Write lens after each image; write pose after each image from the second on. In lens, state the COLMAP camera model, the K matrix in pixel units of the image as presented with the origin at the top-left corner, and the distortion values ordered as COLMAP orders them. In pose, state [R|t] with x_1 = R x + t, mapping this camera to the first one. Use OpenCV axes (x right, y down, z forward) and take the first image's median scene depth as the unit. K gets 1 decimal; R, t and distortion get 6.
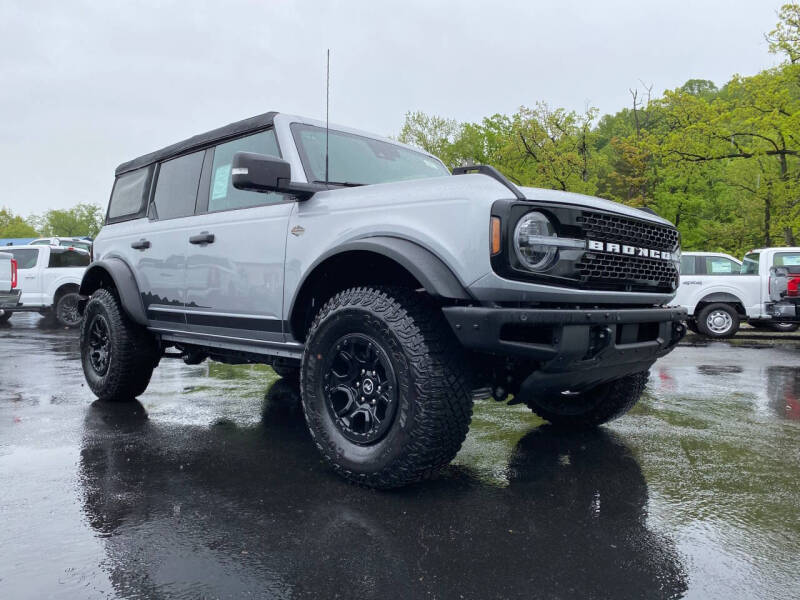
lens RADIAL K [[620.5, 0, 398.5], [0, 620.5, 318.7], [0, 0, 1]] dist [0.046678, 0.006115]
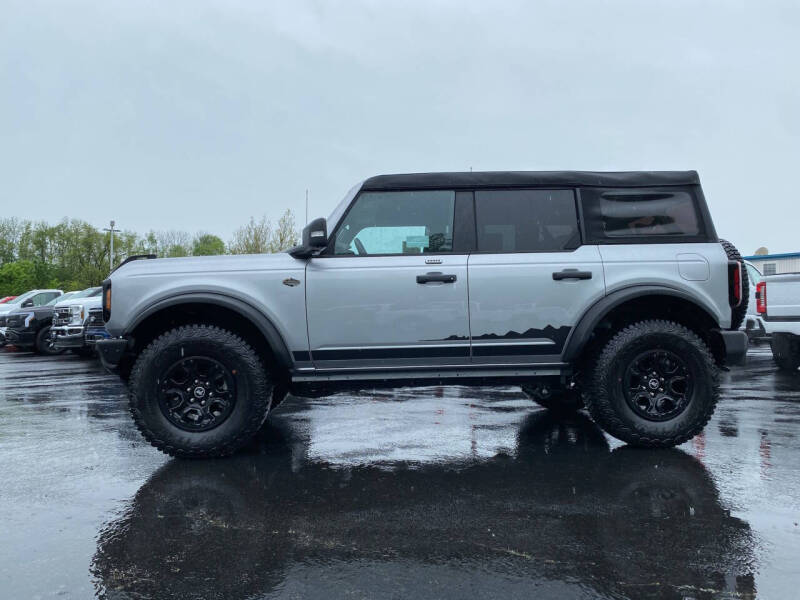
lens RADIAL K [[616.1, 0, 394.4], [0, 616.1, 307.5], [0, 0, 1]] dist [0.004380, -0.002193]
pose [[-0.669245, -0.016123, -0.742867, 0.099063], [-0.018762, 0.999812, -0.004797, -0.009095], [0.742805, 0.010728, -0.669422, 0.229876]]
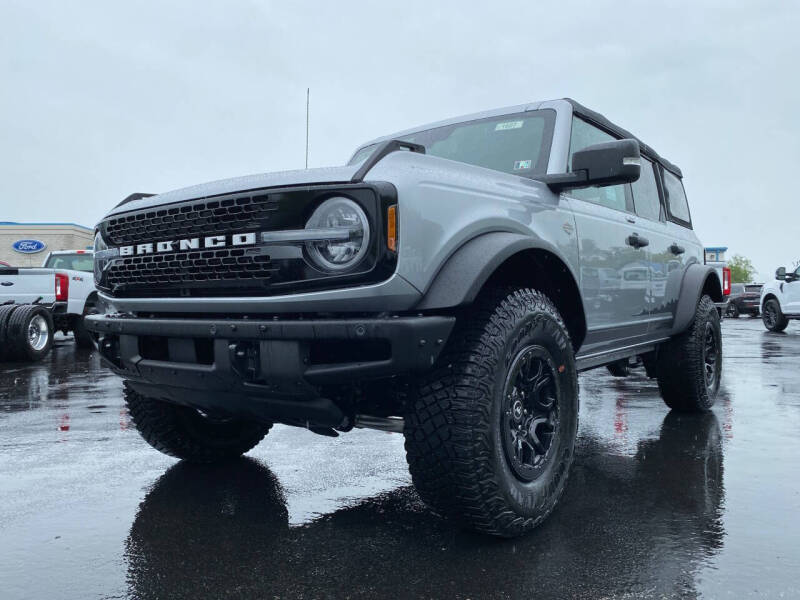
lens RADIAL K [[614.6, 0, 388.8], [0, 614.6, 314.6], [0, 0, 1]] dist [0.012680, -0.000271]
pose [[0.104300, 0.008750, -0.994507, 0.099869], [-0.026104, 0.999641, 0.006057, -0.002860], [0.994203, 0.025329, 0.104491, 0.101069]]
